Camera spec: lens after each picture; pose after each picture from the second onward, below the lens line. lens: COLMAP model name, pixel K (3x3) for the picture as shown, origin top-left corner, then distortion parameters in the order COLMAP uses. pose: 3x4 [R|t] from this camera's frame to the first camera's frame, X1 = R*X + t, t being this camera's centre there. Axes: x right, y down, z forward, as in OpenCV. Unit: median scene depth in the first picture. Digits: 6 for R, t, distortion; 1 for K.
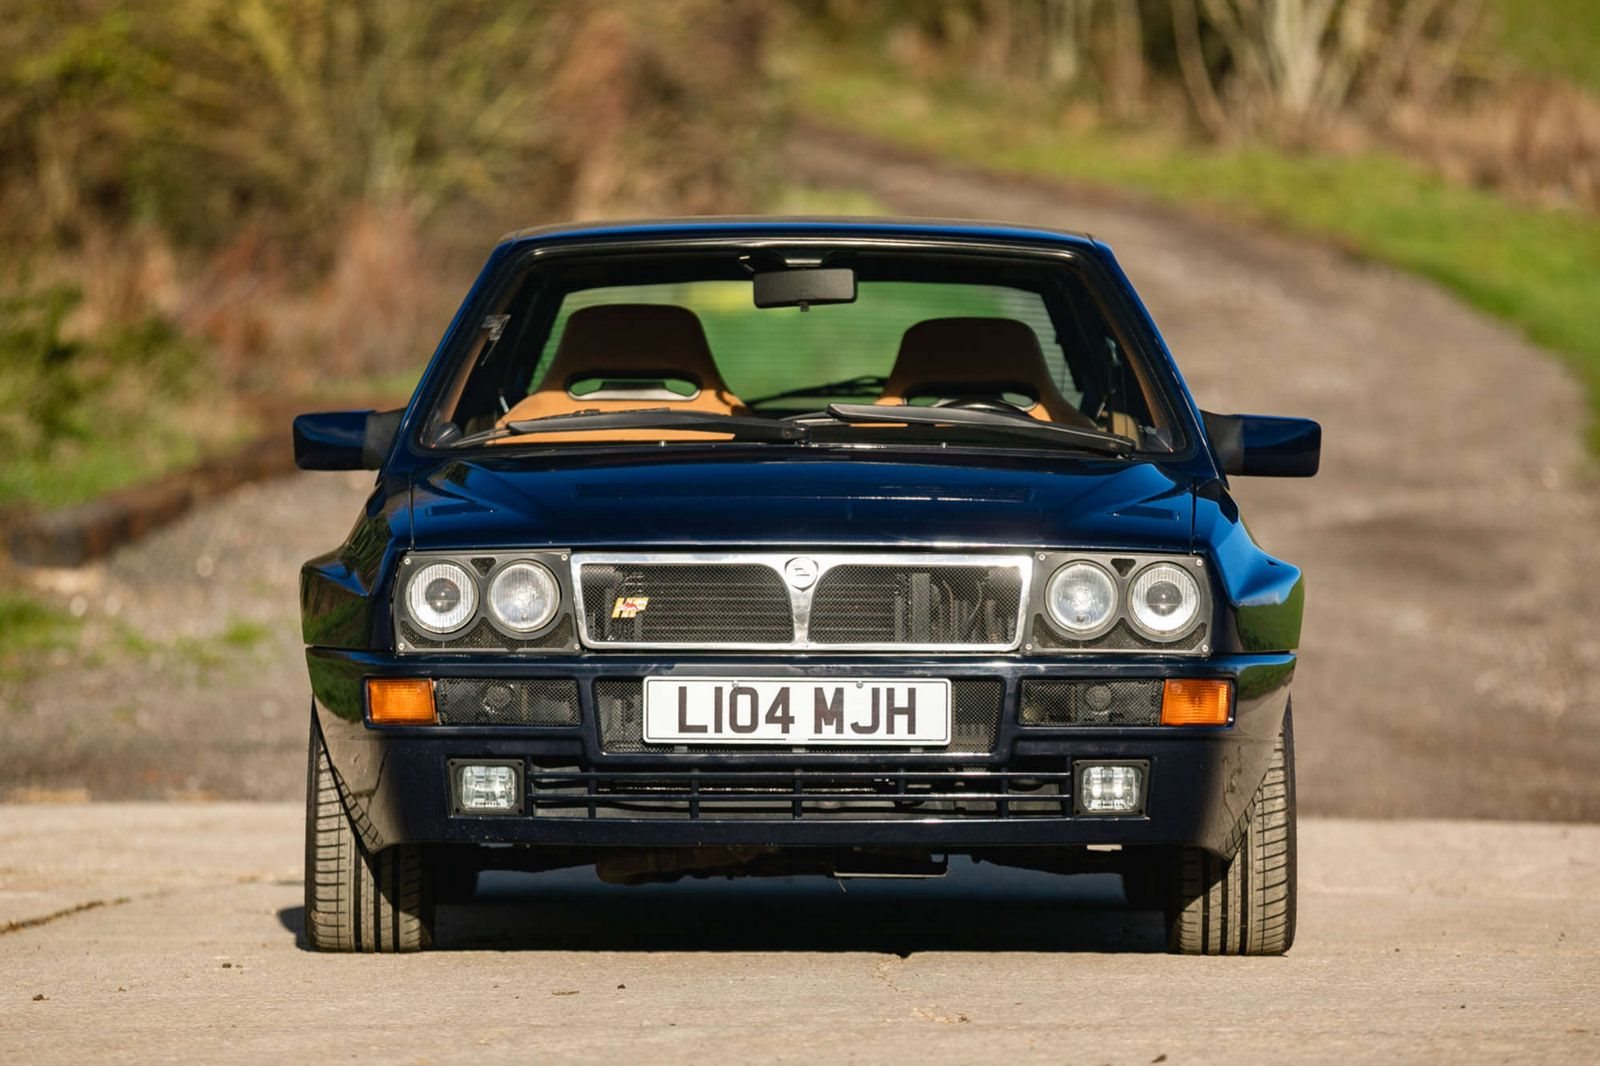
lens RADIAL K [[9345.6, 0, 800.0], [0, 9345.6, 533.0], [0, 0, 1]] dist [0.298917, 3.673518]
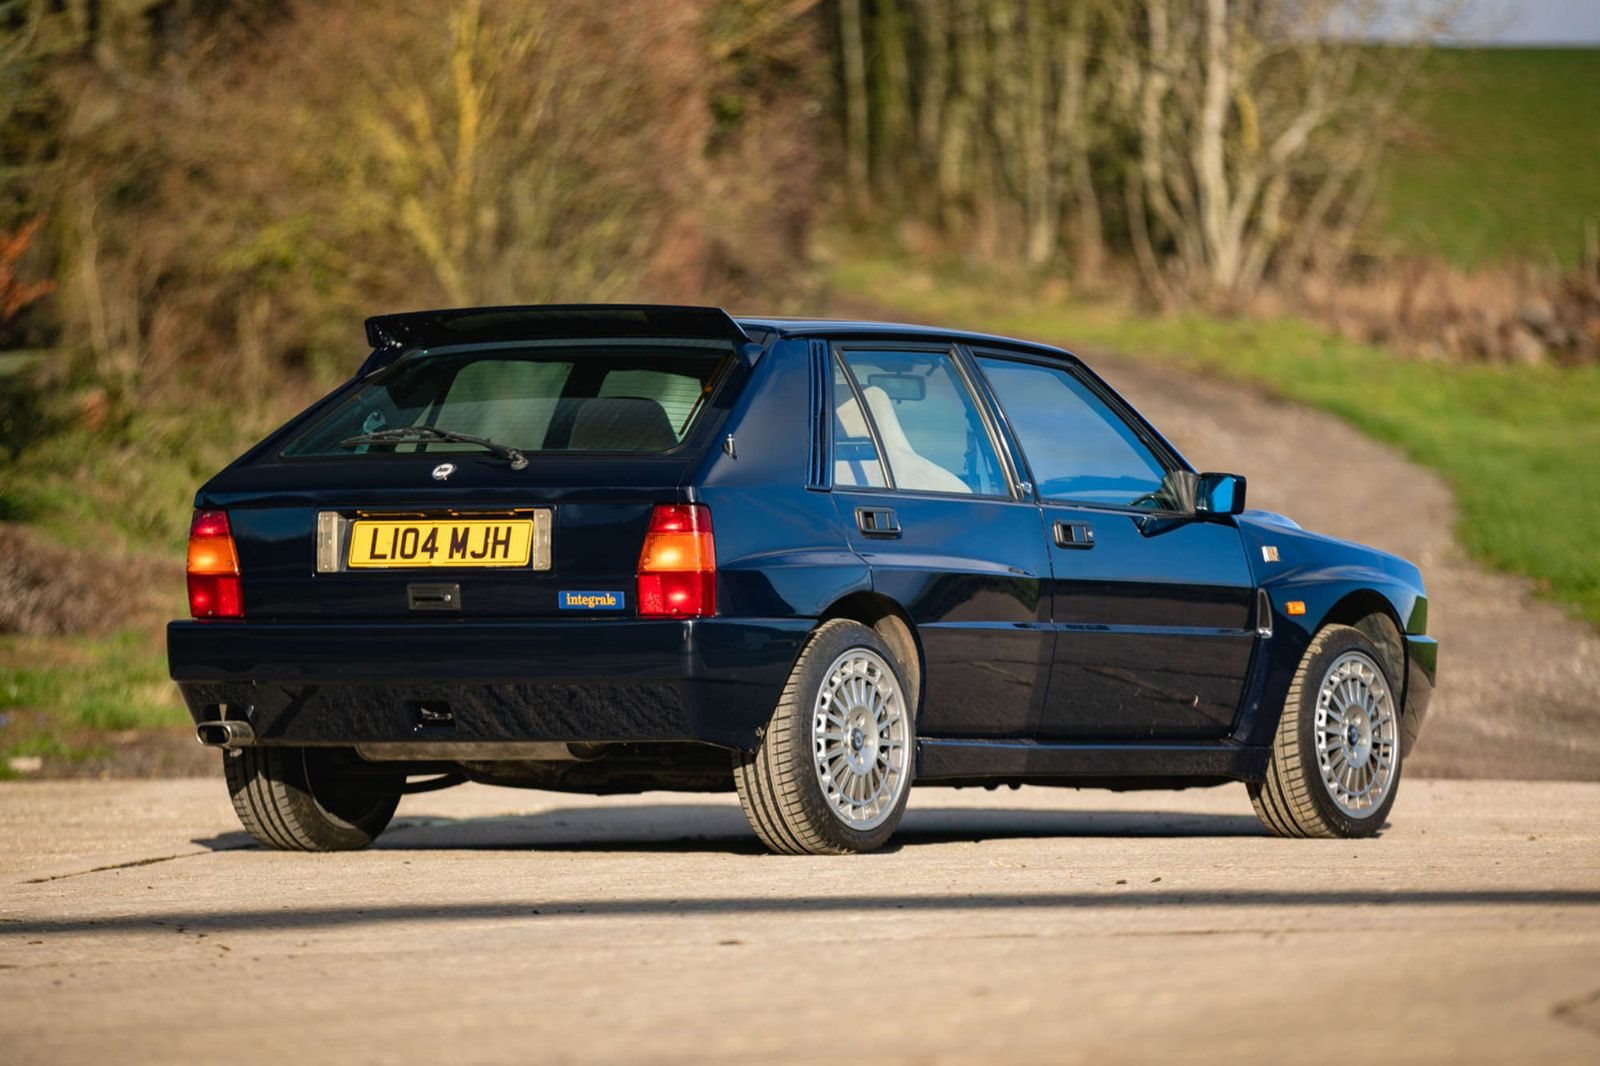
lens RADIAL K [[9345.6, 0, 800.0], [0, 9345.6, 533.0], [0, 0, 1]] dist [0.298917, 3.673518]
pose [[0.999900, -0.010769, 0.009186, -0.019520], [0.010975, 0.999684, -0.022603, 0.019580], [-0.008940, 0.022701, 0.999702, -0.310860]]
